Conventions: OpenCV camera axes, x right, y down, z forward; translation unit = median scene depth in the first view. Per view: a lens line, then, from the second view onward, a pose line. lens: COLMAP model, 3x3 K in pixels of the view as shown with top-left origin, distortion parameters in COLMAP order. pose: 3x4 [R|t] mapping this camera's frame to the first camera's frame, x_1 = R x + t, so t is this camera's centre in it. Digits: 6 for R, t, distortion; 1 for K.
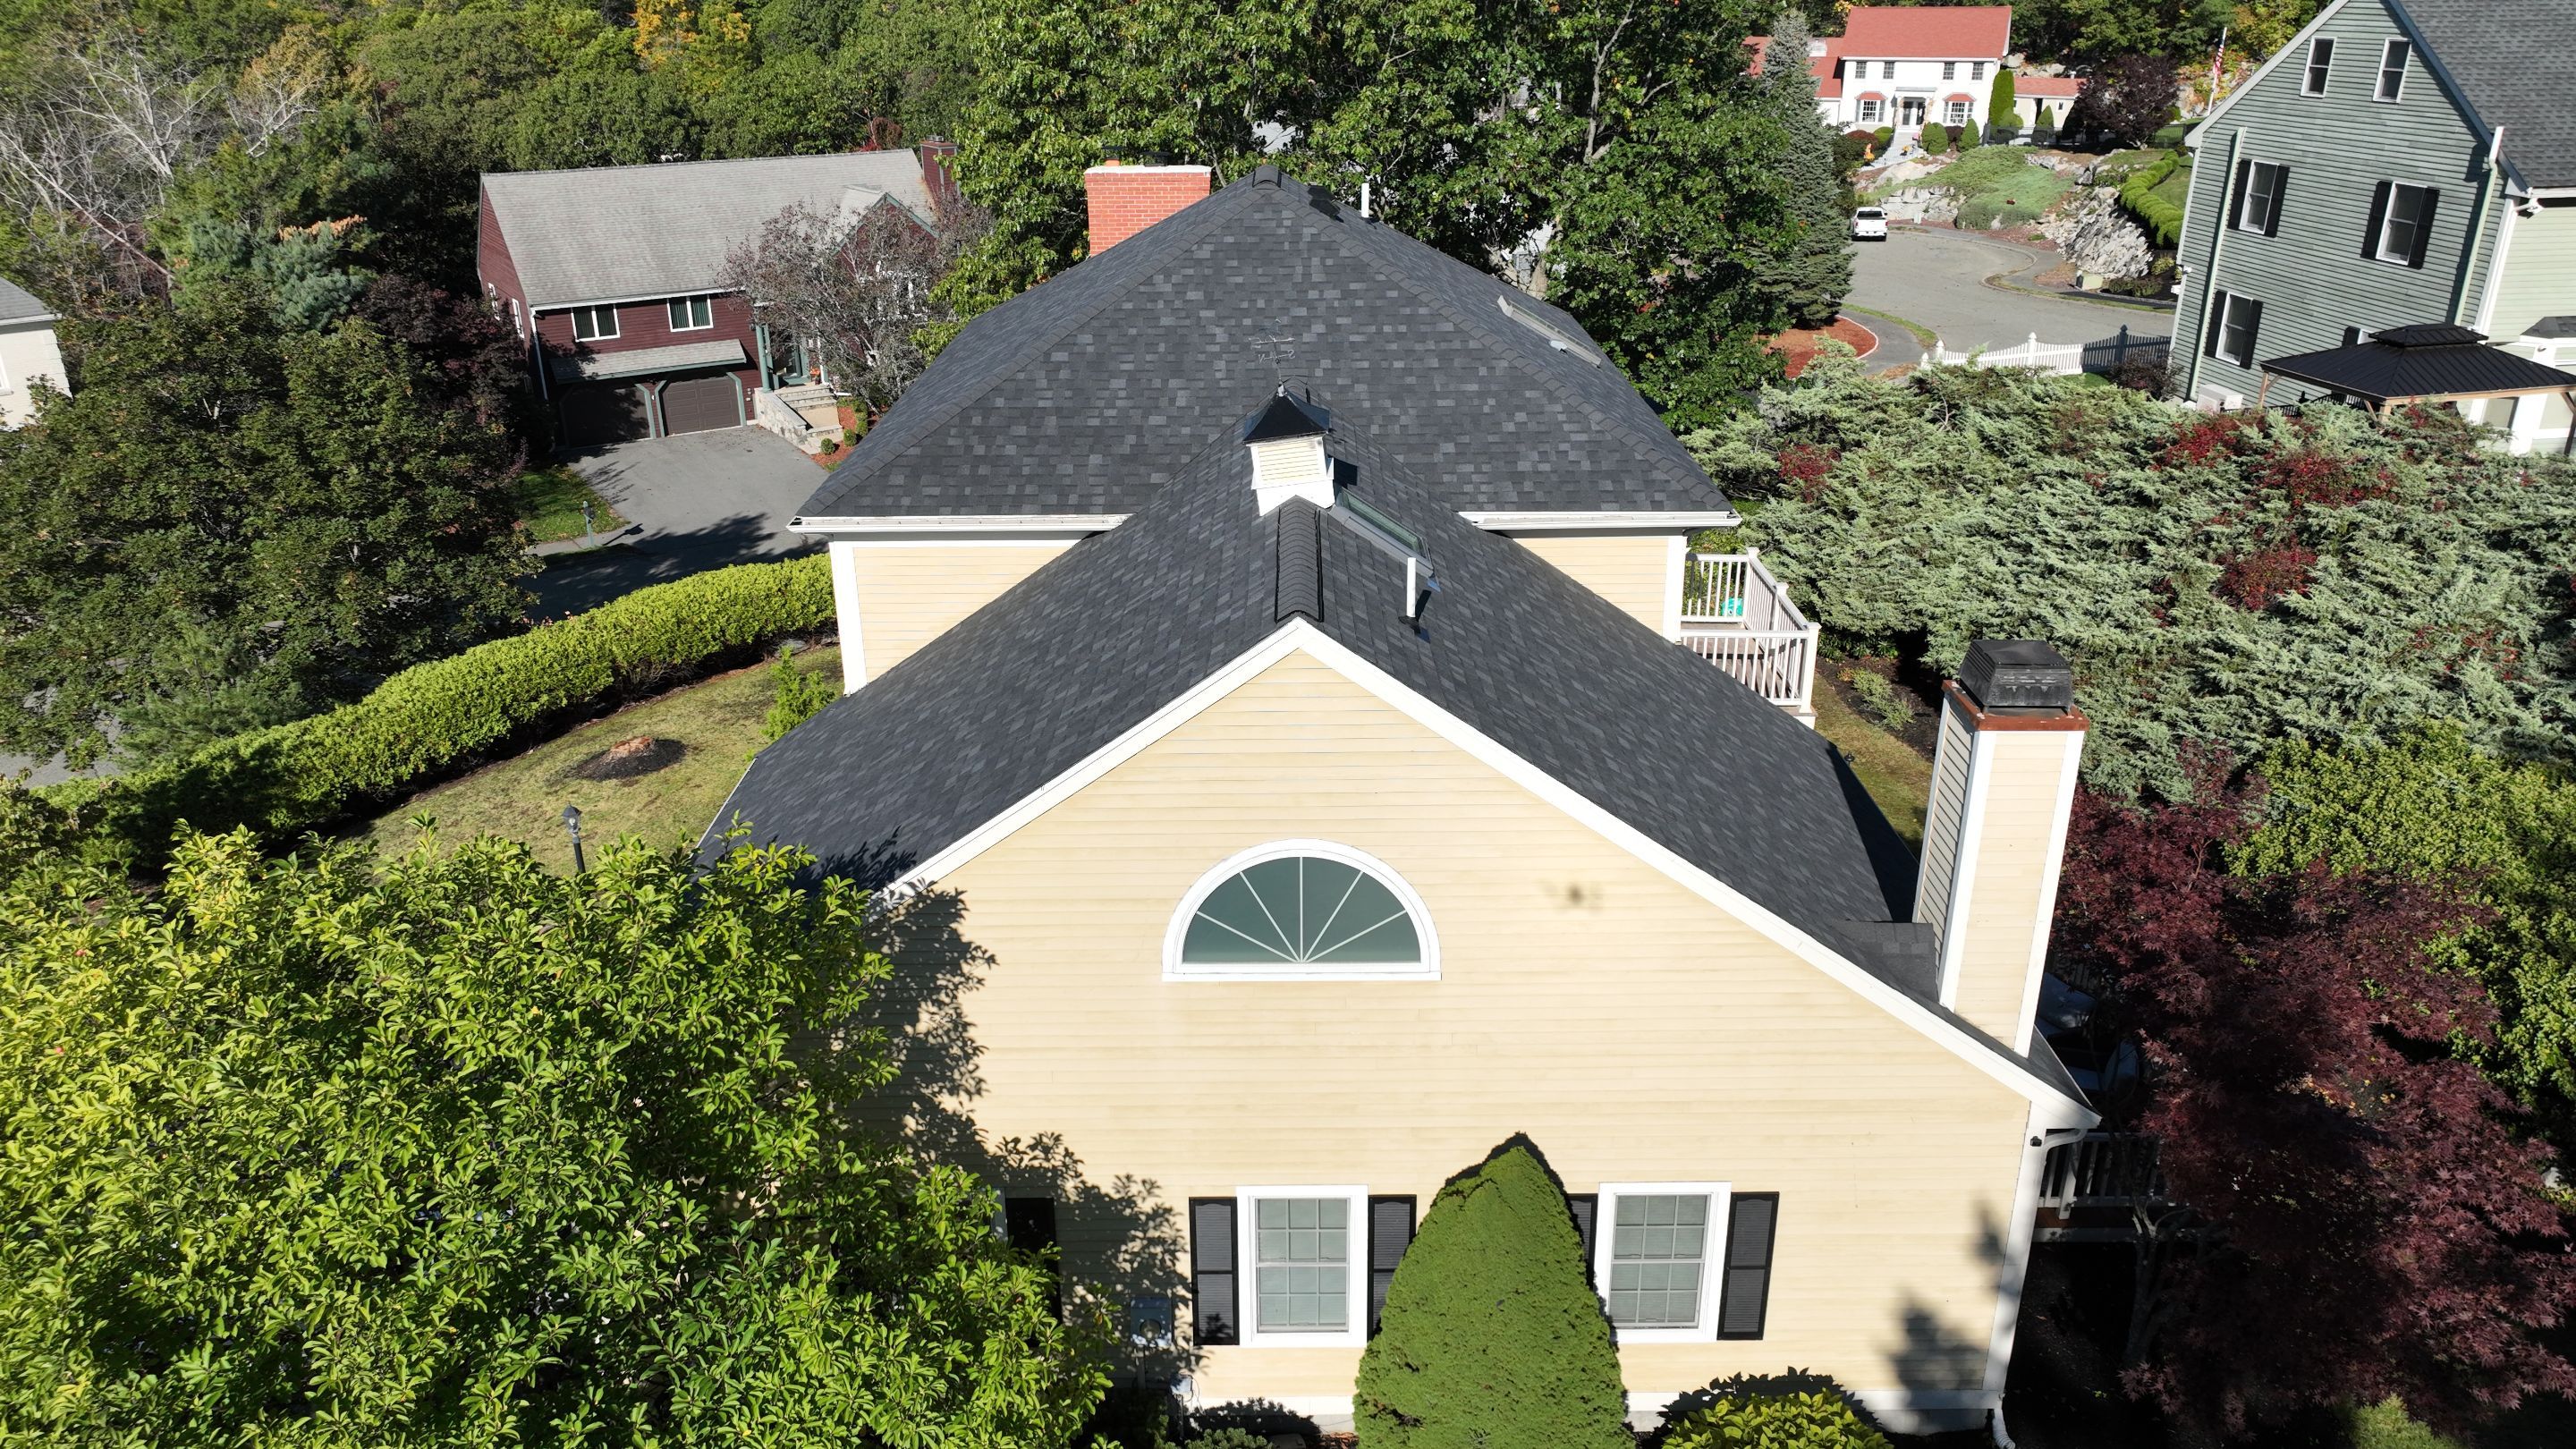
lens RADIAL K [[1809.6, 0, 1291.0], [0, 1809.6, 714.9], [0, 0, 1]] dist [-0.002576, 0.018587]
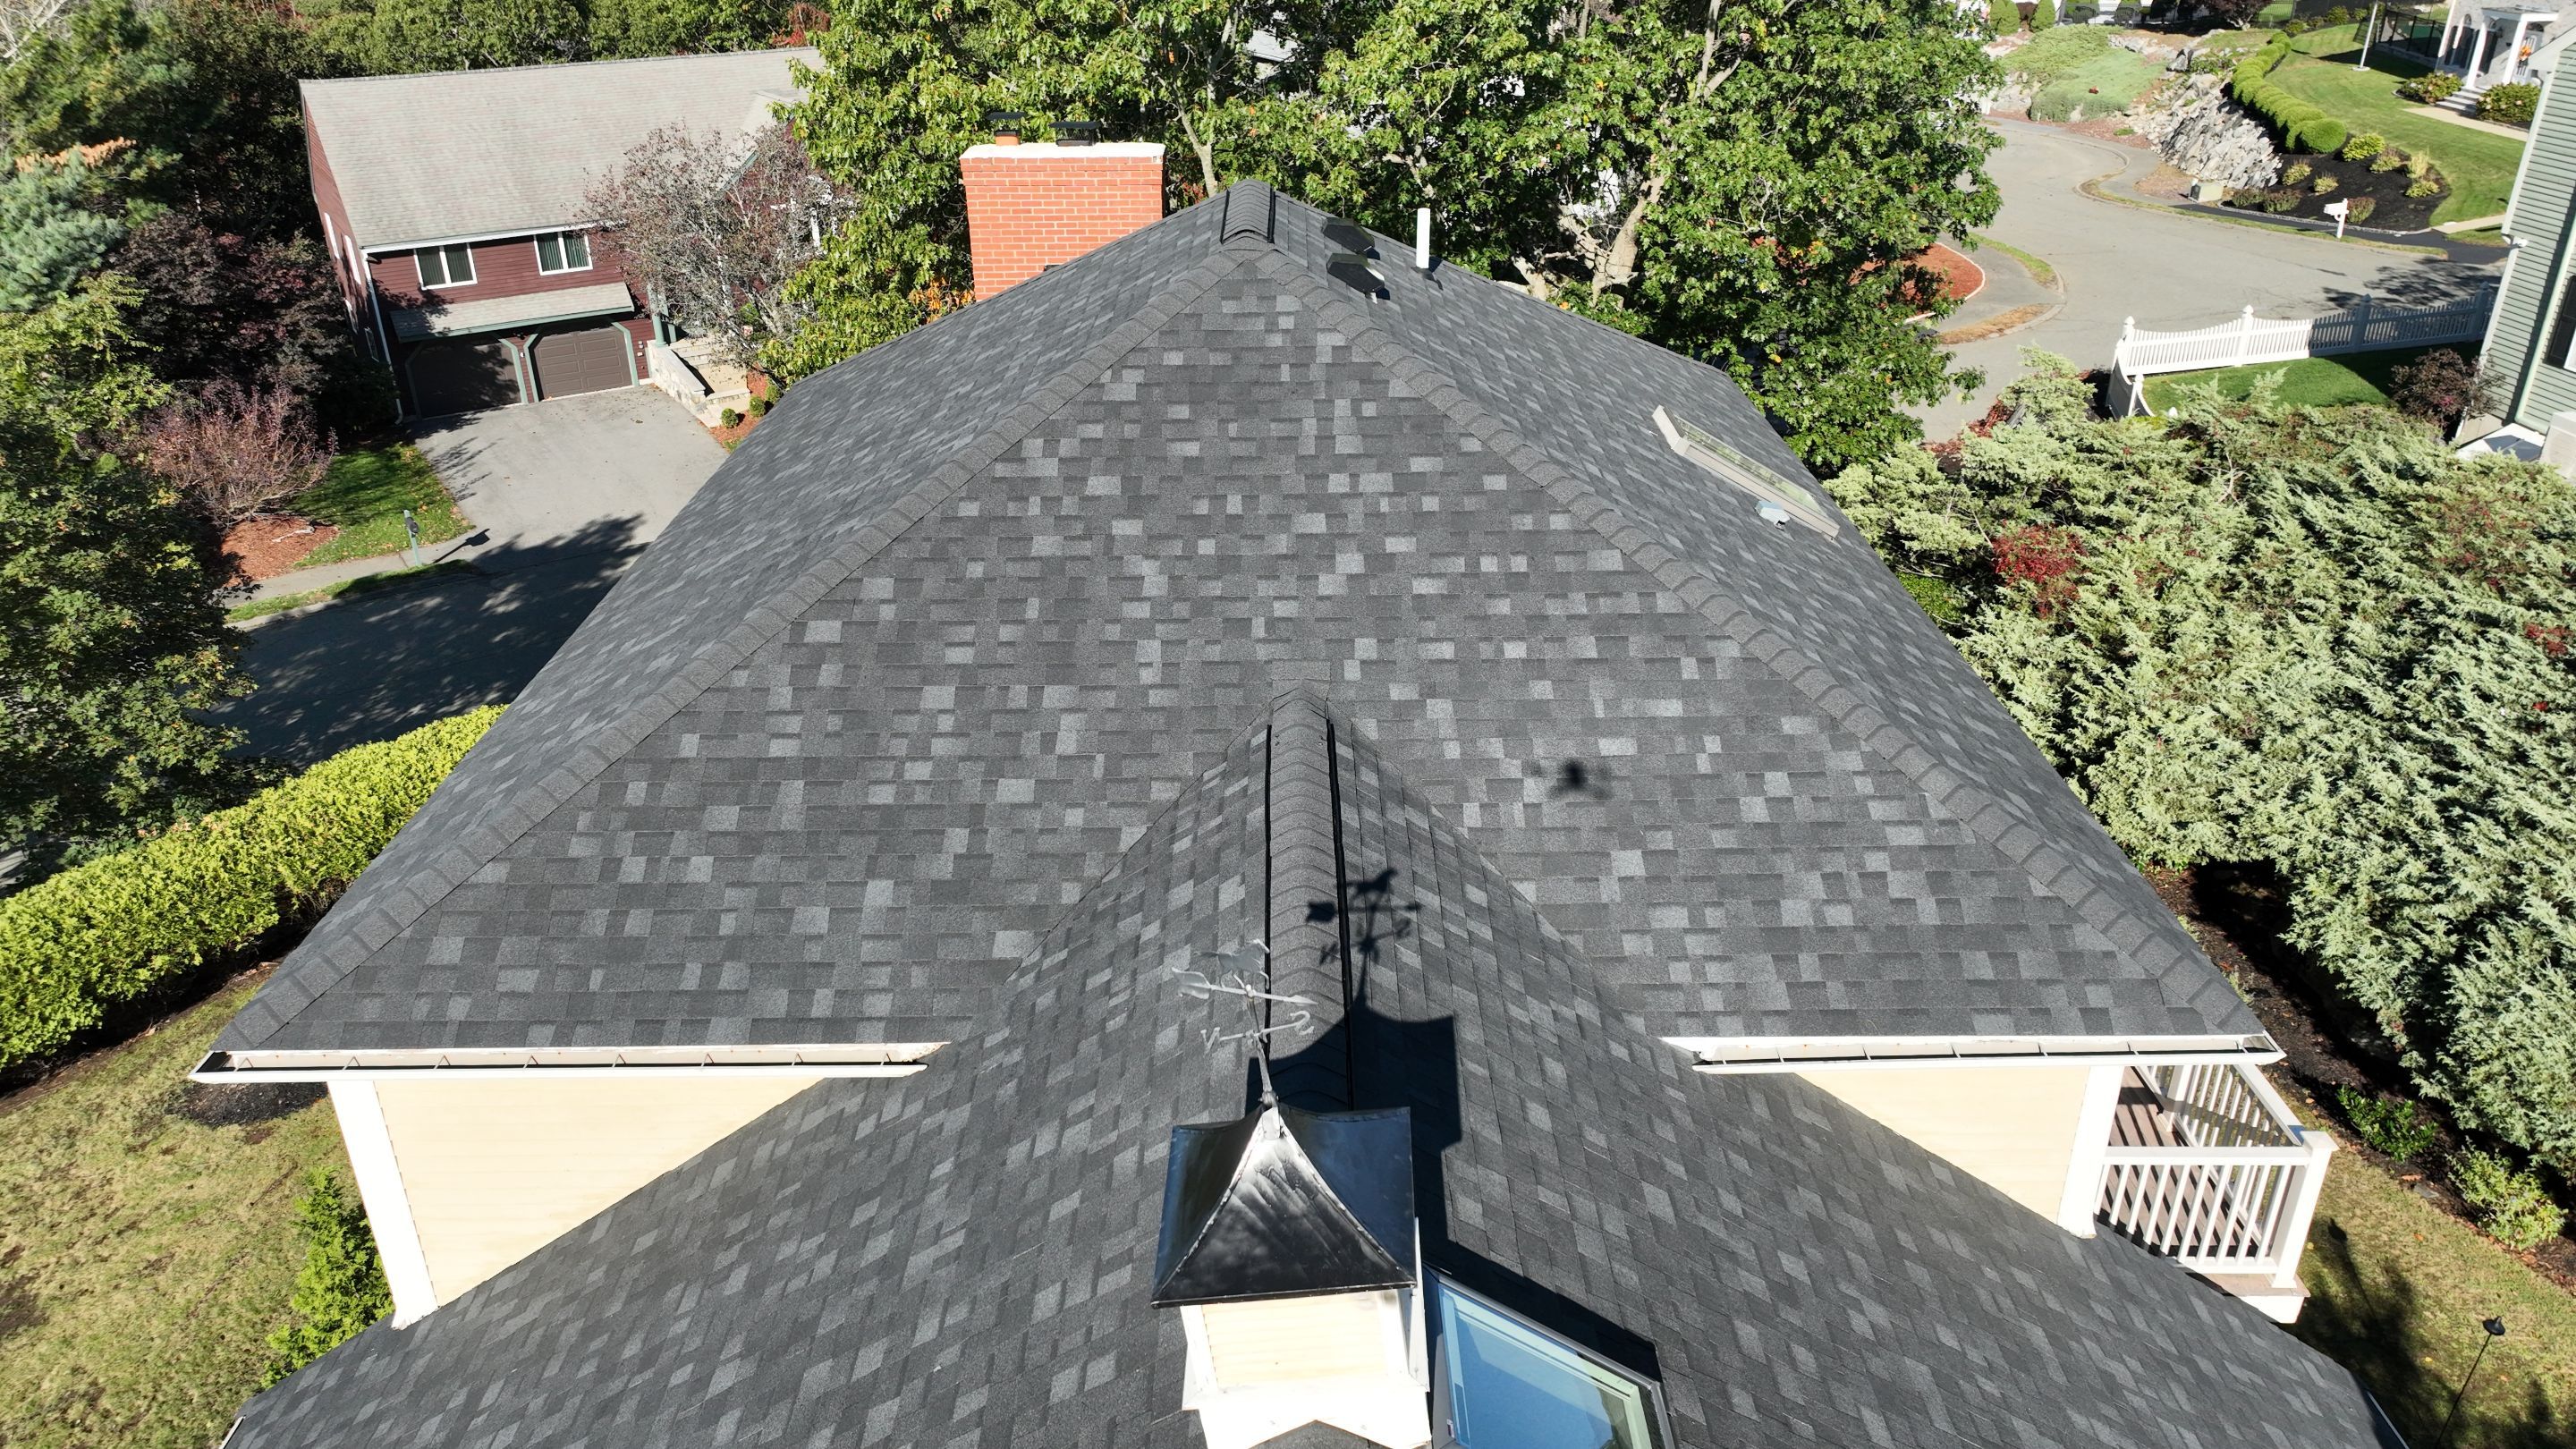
lens RADIAL K [[1809.6, 0, 1292.5], [0, 1809.6, 720.5], [0, 0, 1]] dist [-0.002576, 0.018587]
pose [[0.999998, -0.001449, 0.001274, -0.000925], [0.001357, 0.997607, 0.069132, -0.147167], [-0.001371, -0.069130, 0.997607, 0.360758]]
